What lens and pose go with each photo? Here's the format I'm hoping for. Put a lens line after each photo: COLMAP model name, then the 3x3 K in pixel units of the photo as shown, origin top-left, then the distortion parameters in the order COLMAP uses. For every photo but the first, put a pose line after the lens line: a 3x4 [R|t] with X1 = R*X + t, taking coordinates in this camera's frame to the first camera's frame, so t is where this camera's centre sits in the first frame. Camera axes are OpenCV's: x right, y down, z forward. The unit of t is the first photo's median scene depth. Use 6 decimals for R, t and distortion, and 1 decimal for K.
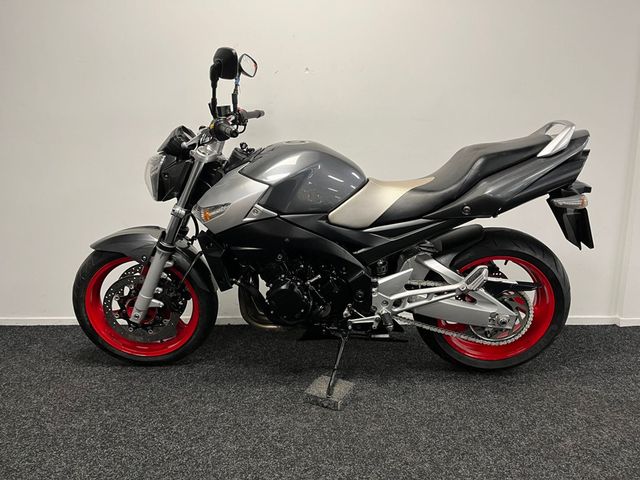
lens RADIAL K [[481.6, 0, 319.8], [0, 481.6, 242.7], [0, 0, 1]] dist [0.082947, -0.114060]
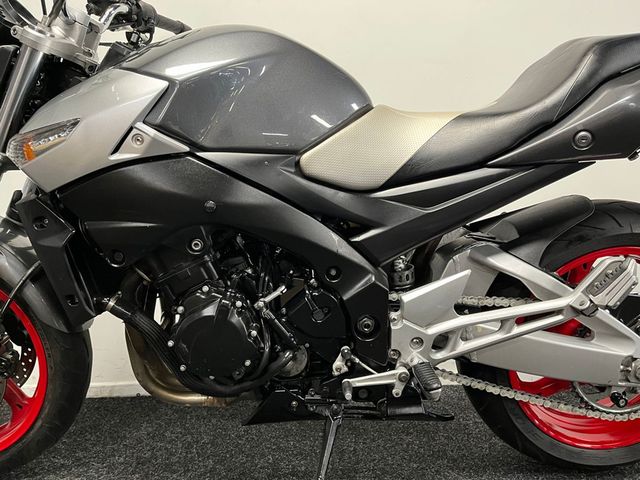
lens RADIAL K [[481.6, 0, 324.9], [0, 481.6, 235.1], [0, 0, 1]] dist [0.082947, -0.114060]
pose [[0.997815, -0.010708, 0.065201, 0.009661], [0.019439, 0.990684, -0.134787, 0.080220], [-0.063151, 0.135760, 0.988727, 0.492372]]
